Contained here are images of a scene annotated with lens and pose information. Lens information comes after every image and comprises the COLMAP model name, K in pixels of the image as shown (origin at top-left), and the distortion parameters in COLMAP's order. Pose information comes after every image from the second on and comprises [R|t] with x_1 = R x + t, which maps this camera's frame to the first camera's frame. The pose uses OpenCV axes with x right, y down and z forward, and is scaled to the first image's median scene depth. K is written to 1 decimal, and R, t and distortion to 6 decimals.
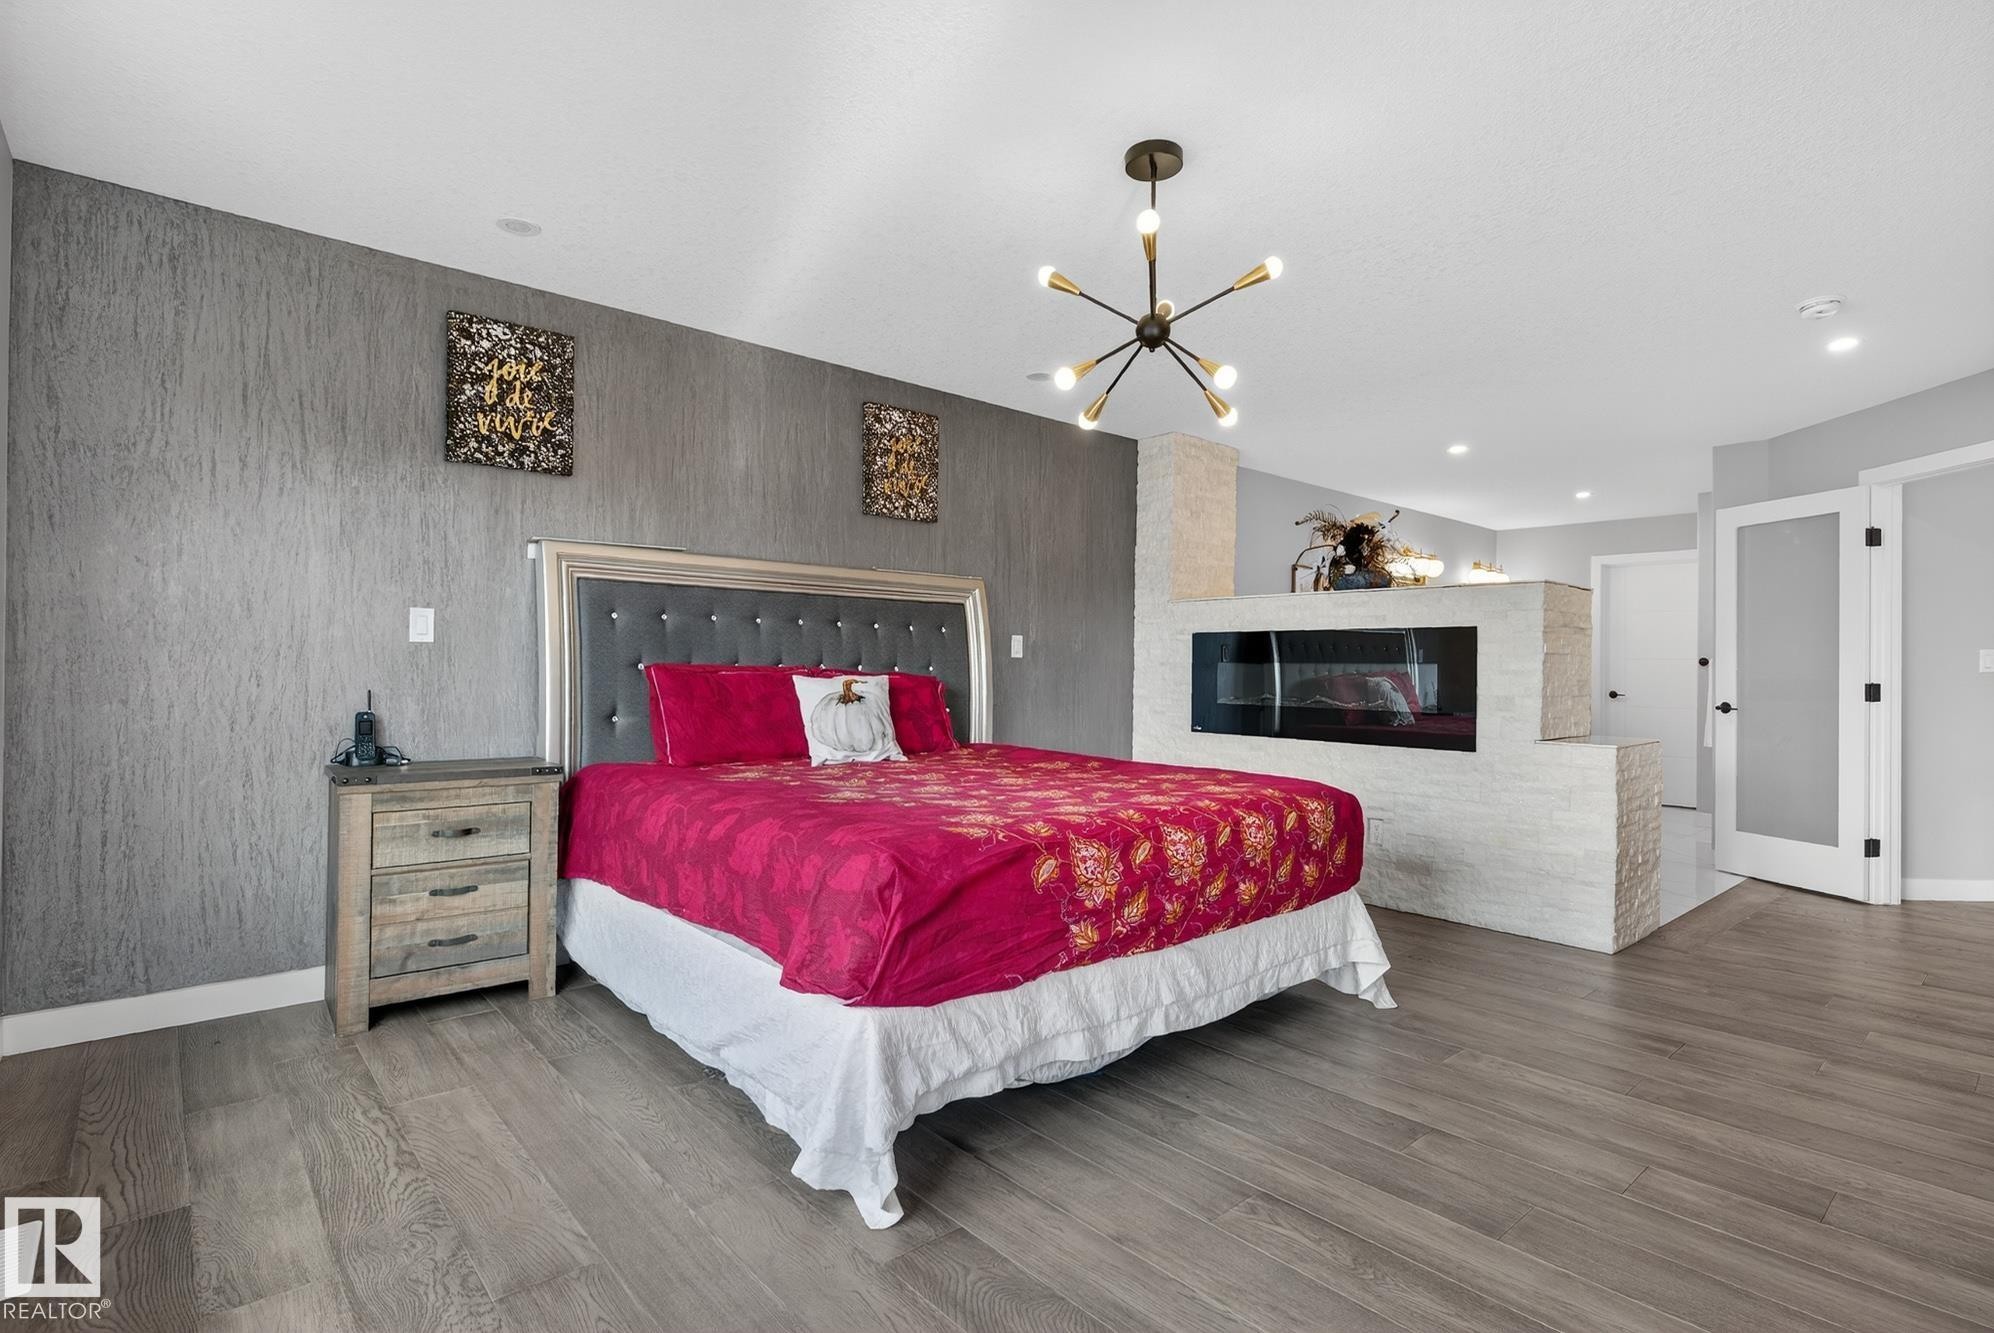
lens RADIAL K [[951.2, 0, 993.7], [0, 951.2, 720.8], [0, 0, 1]] dist [-0.001394, -0.000237]
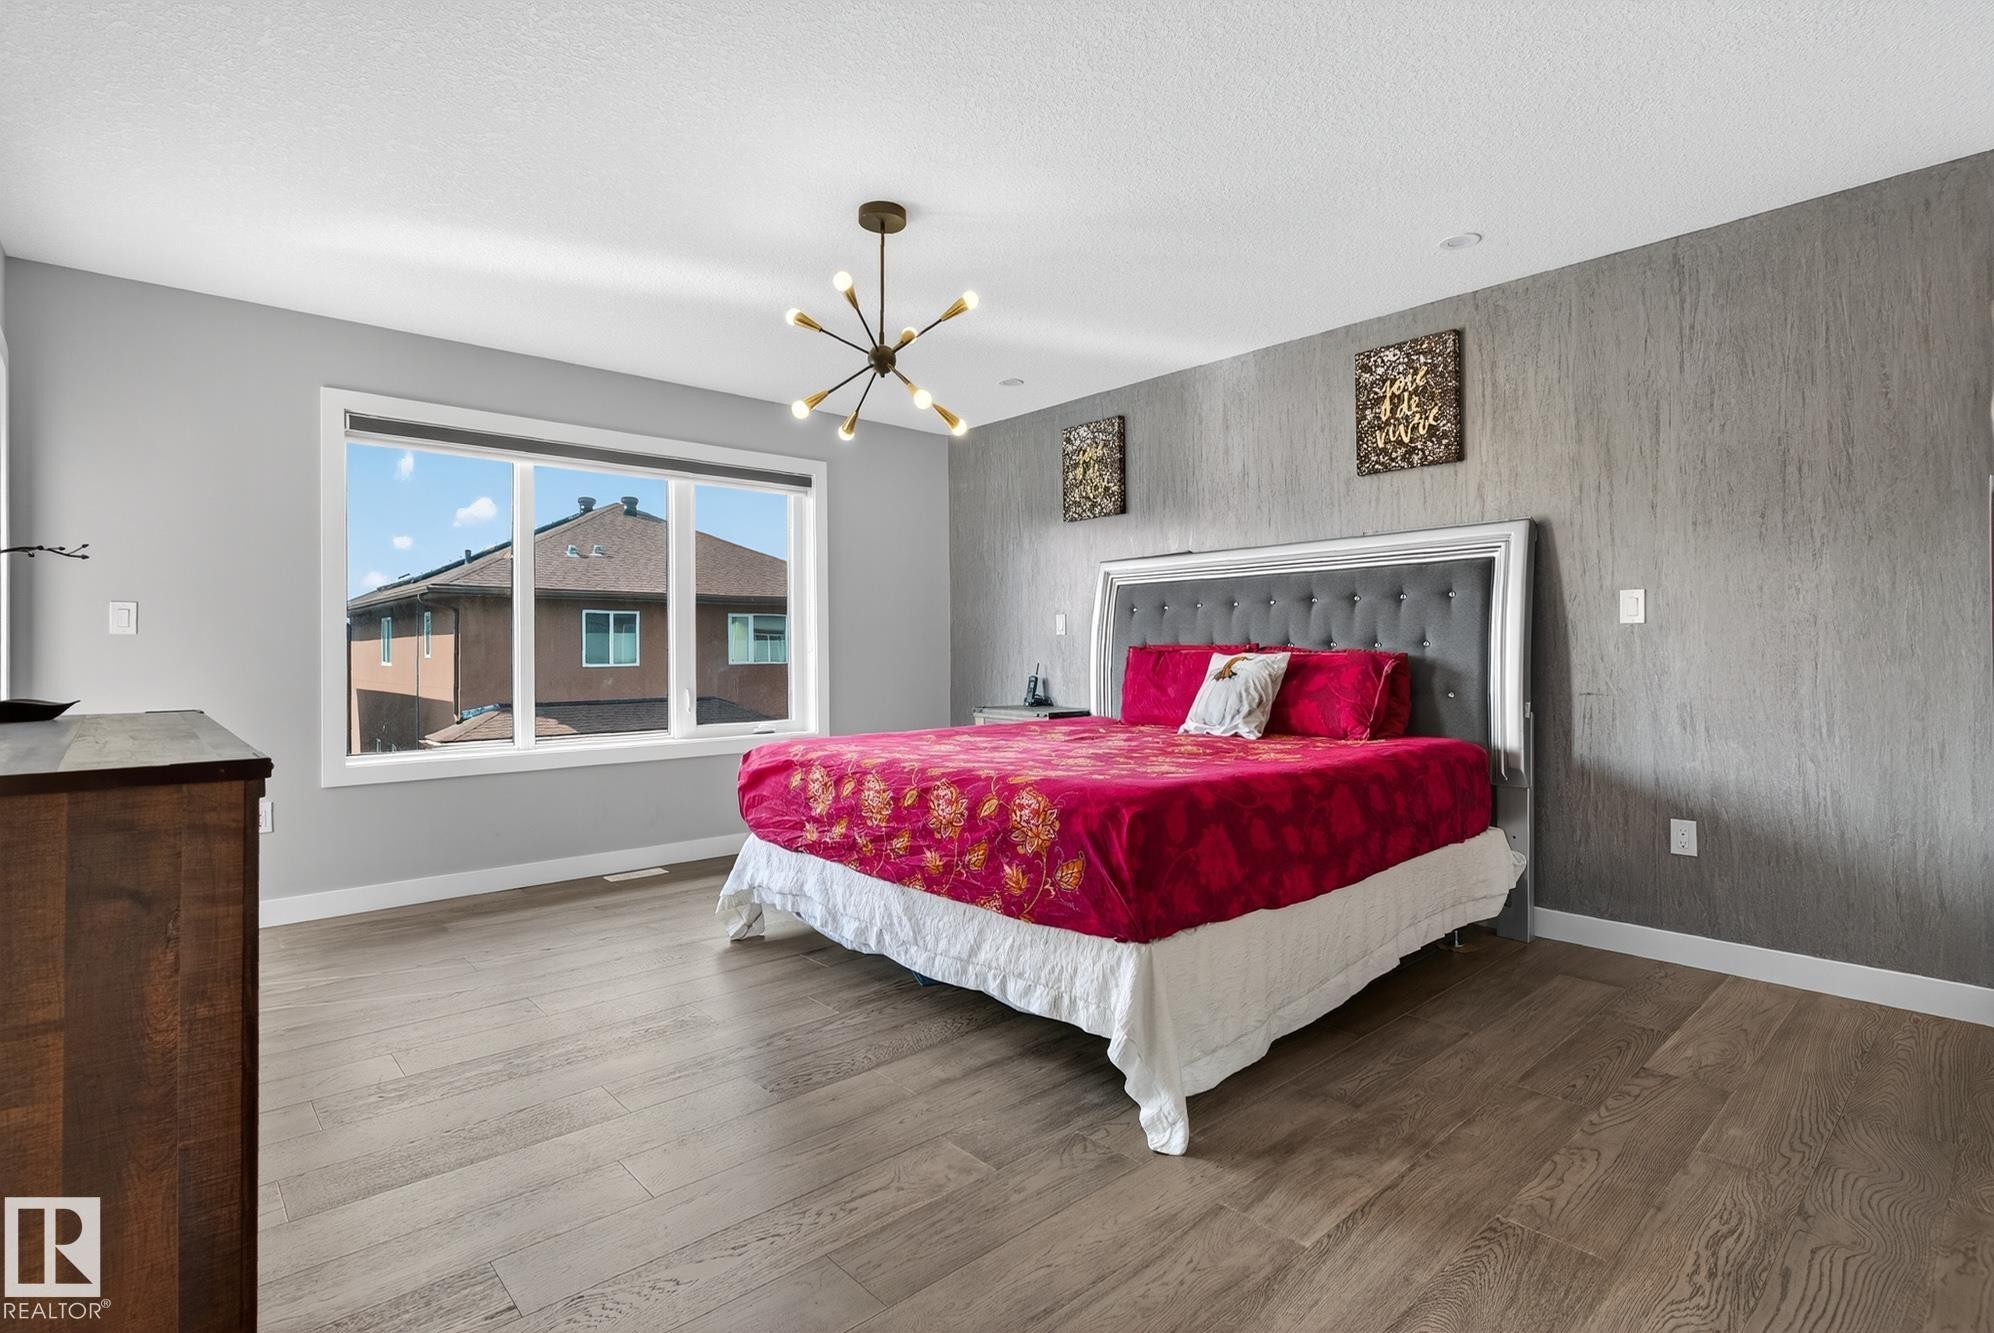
lens RADIAL K [[960.6, 0, 997.0], [0, 960.6, 666.5], [0, 0, 1]] dist [-0.000299, -0.000240]
pose [[0.020213, 0.004892, -0.999784, 0.864455], [-0.040990, 0.999151, 0.004060, -0.023154], [0.998955, 0.040899, 0.020396, 0.696344]]
